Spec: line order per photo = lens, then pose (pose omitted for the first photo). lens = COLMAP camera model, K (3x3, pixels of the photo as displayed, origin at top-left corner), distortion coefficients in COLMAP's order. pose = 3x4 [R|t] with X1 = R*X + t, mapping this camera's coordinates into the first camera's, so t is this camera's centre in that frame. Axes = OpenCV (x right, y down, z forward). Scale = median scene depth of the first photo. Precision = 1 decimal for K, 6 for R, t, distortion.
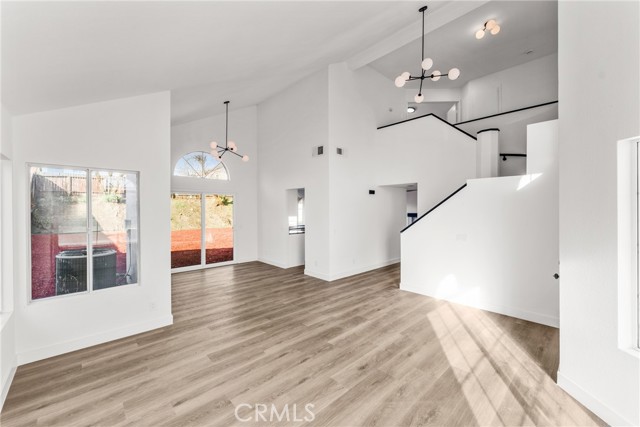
lens RADIAL K [[258.9, 0, 322.2], [0, 258.9, 210.0], [0, 0, 1]] dist [0.003797, -0.000748]
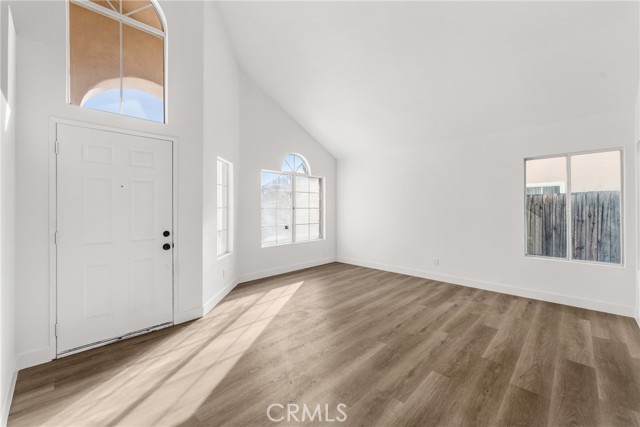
lens RADIAL K [[258.9, 0, 319.7], [0, 258.9, 216.9], [0, 0, 1]] dist [0.003797, -0.000748]
pose [[-0.999522, 0.005528, -0.030406, 0.239141], [0.004347, 0.999239, 0.038762, 0.069649], [0.030597, 0.038611, -0.998786, 1.696495]]
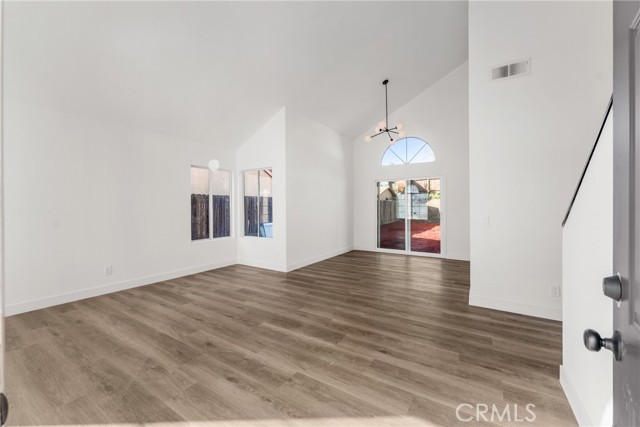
lens RADIAL K [[258.9, 0, 319.1], [0, 258.9, 209.2], [0, 0, 1]] dist [0.003797, -0.000748]
pose [[0.237699, 0.006605, -0.971316, 0.898779], [-0.002564, 0.999978, 0.006172, 0.097856], [0.971336, 0.001023, 0.237710, 0.916611]]
